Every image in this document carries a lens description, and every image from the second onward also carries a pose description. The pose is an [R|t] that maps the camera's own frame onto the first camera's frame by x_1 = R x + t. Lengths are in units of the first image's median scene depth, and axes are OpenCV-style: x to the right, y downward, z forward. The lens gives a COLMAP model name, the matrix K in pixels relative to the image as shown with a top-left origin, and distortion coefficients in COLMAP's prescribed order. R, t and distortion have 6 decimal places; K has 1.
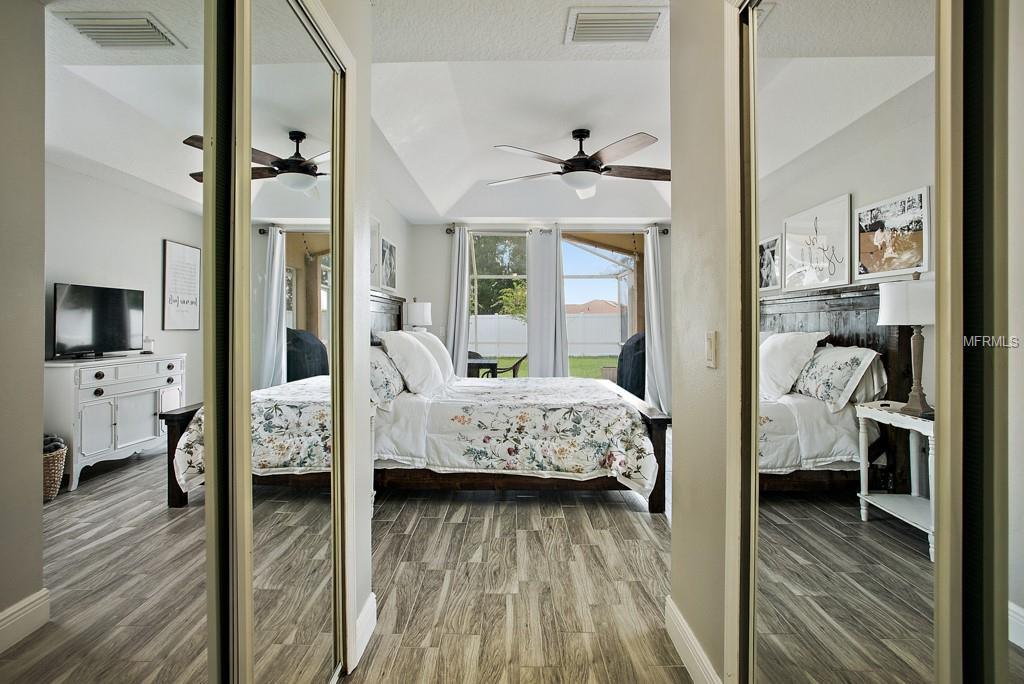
lens RADIAL K [[505.5, 0, 509.7], [0, 505.5, 324.3], [0, 0, 1]] dist [-0.066612, -0.000012]
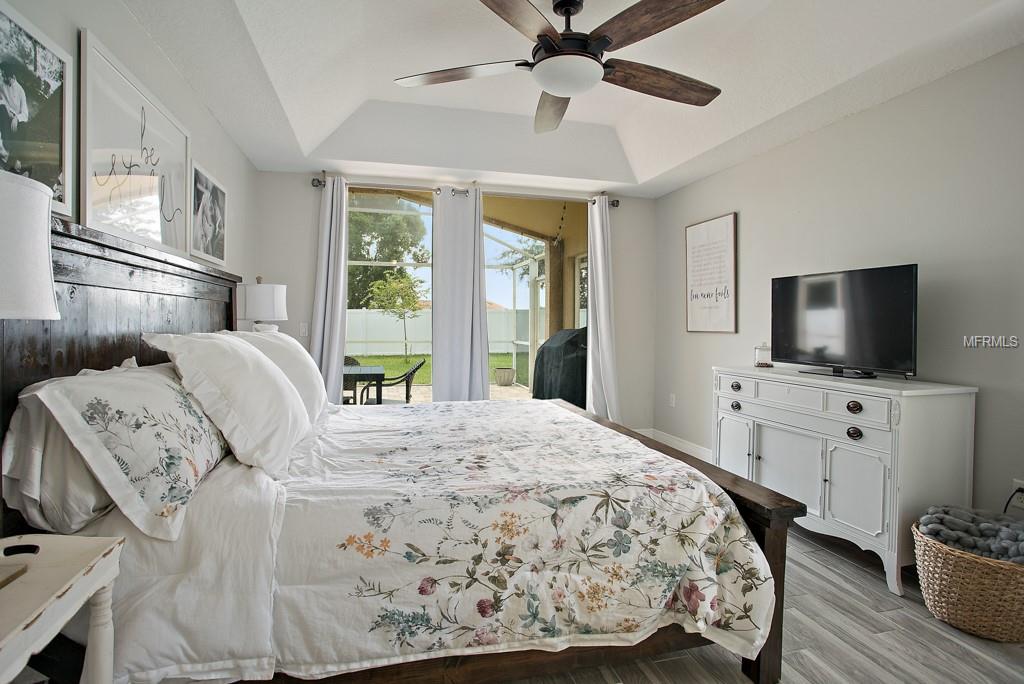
lens RADIAL K [[507.1, 0, 542.0], [0, 507.1, 320.3], [0, 0, 1]] dist [-0.040928, 0.000125]
pose [[0.950469, 0.005154, 0.310776, -0.086944], [-0.005157, 0.999986, -0.000812, 0.000444], [-0.310776, -0.000830, 0.950483, 0.561710]]
